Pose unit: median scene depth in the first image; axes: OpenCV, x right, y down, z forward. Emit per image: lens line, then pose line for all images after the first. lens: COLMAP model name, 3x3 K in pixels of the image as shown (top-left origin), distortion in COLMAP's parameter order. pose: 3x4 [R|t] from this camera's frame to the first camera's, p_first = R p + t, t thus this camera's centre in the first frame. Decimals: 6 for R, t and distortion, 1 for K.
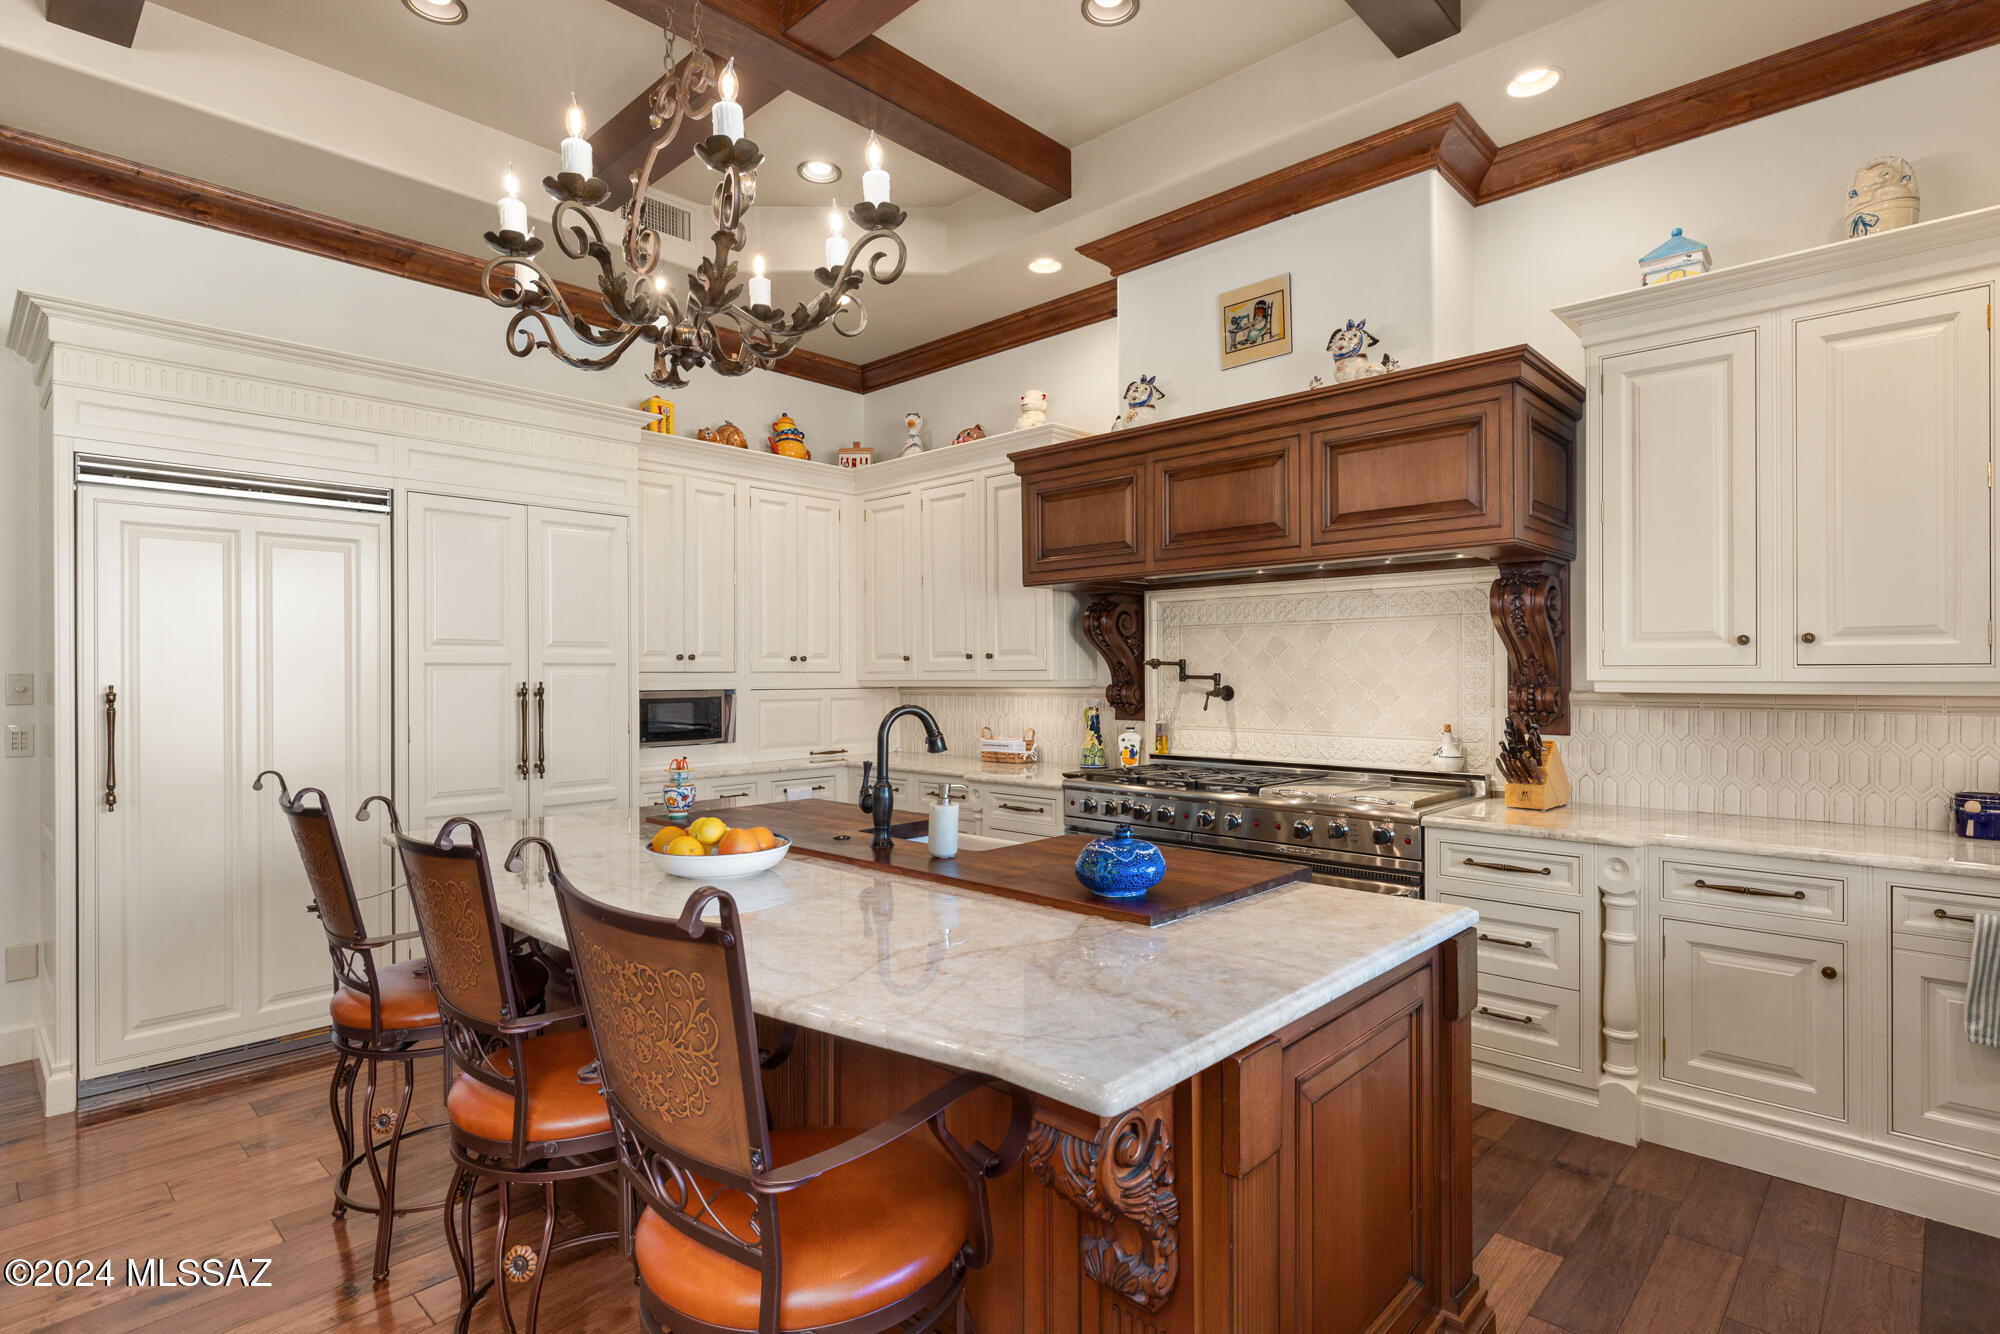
lens RADIAL K [[996.5, 0, 1004.0], [0, 996.5, 666.7], [0, 0, 1]] dist [-0.014930, 0.000124]
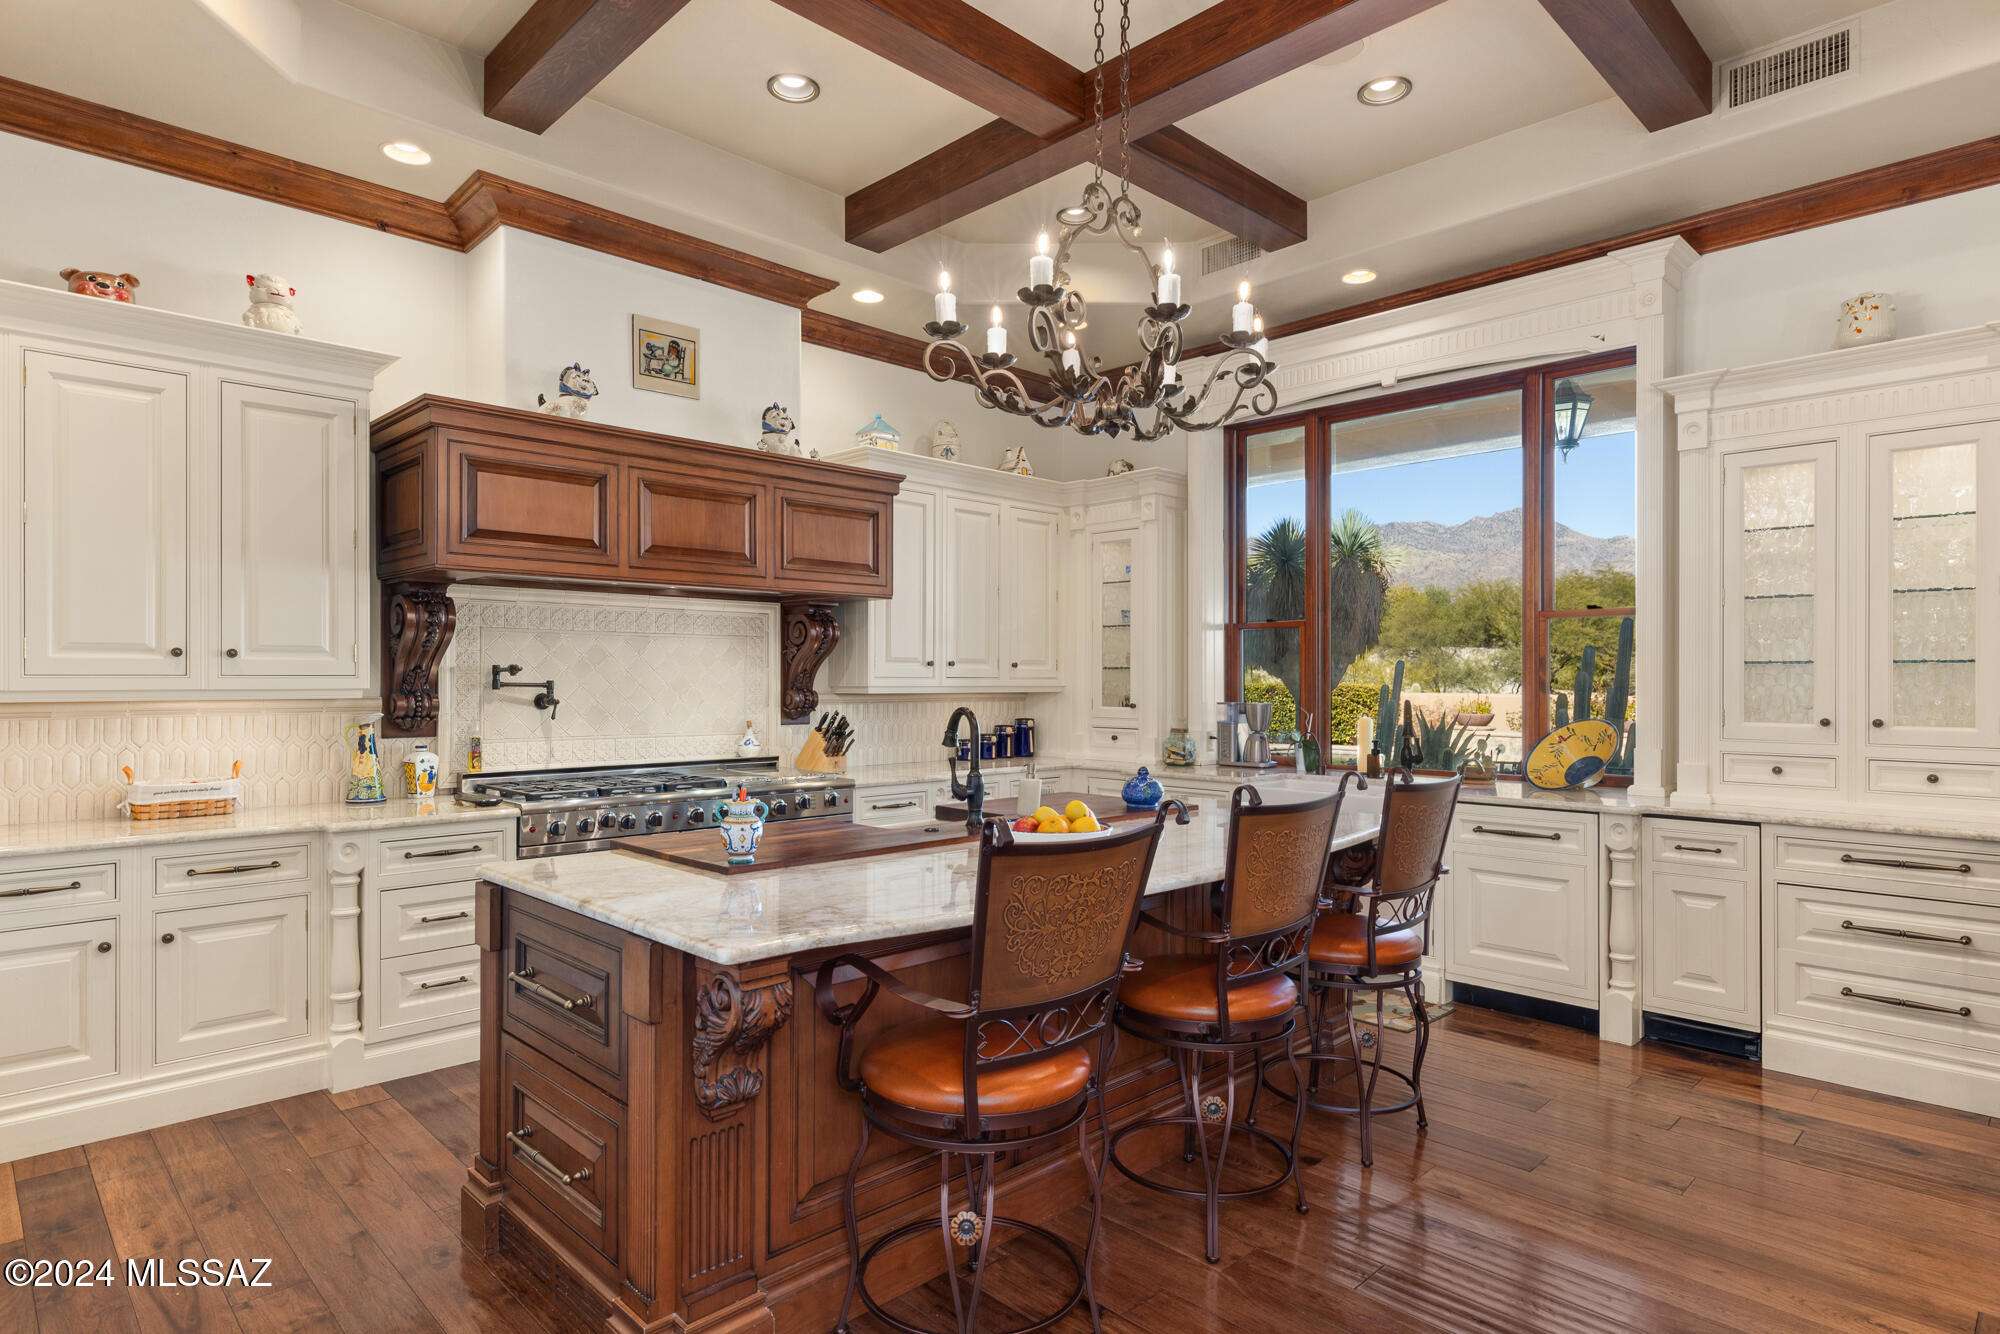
lens RADIAL K [[1086.2, 0, 998.3], [0, 1086.2, 678.2], [0, 0, 1]] dist [-0.002278, -0.000022]
pose [[0.036502, 0.009170, 0.999292, -0.850991], [-0.004608, 0.999949, -0.009007, 0.012078], [-0.999323, -0.004276, 0.036542, 0.550671]]
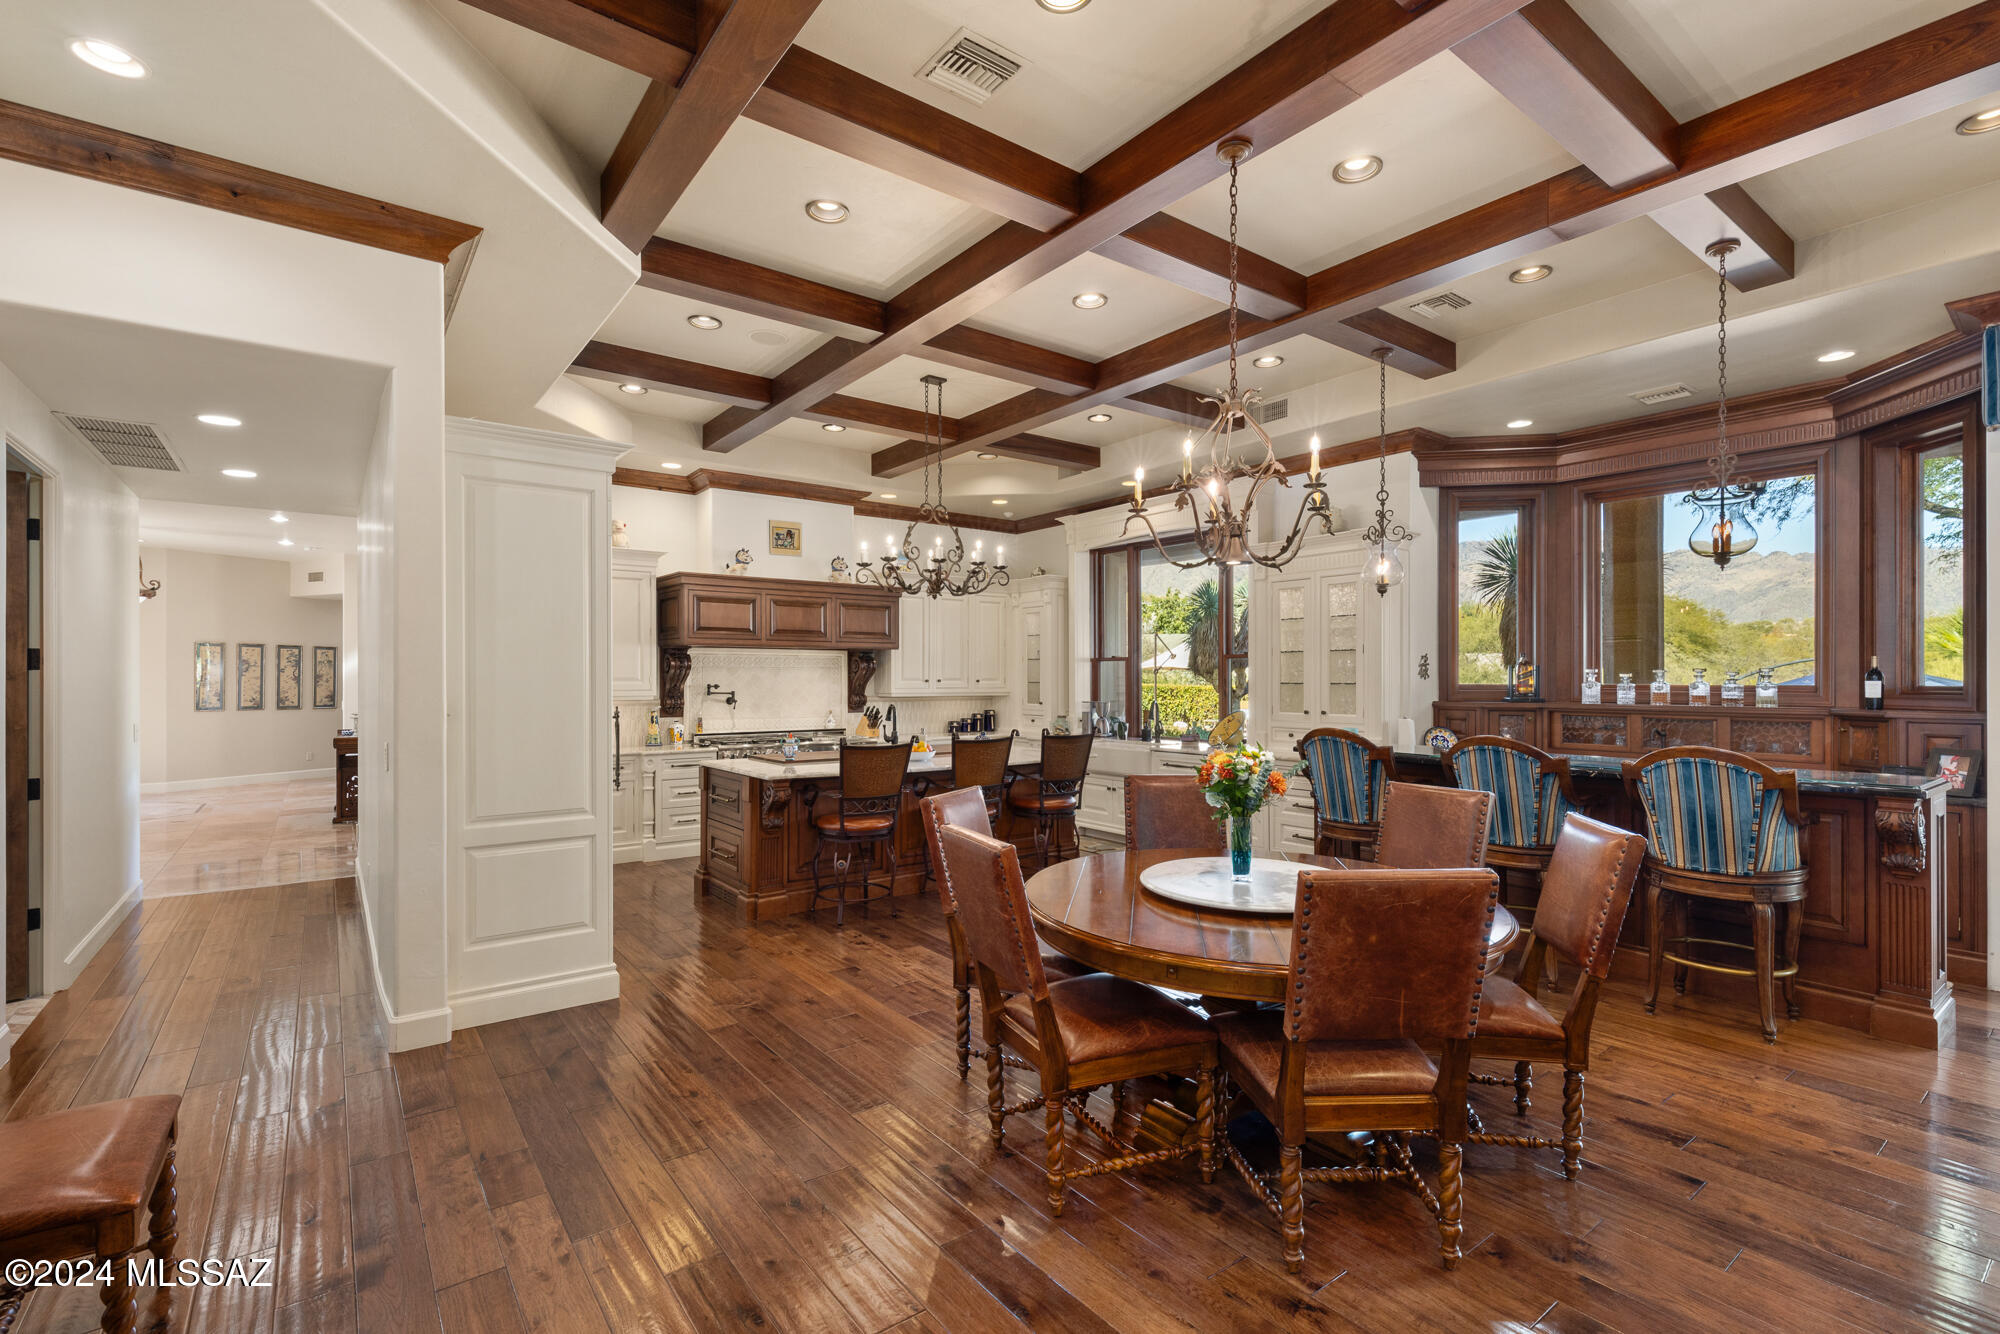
lens RADIAL K [[909.8, 0, 1004.2], [0, 909.8, 676.3], [0, 0, 1]] dist [0.003354, 0.000191]
pose [[0.166011, 0.011781, 0.986054, -1.609169], [-0.004194, 0.999928, -0.011241, -0.005437], [-0.986115, -0.002269, 0.166048, 0.141600]]
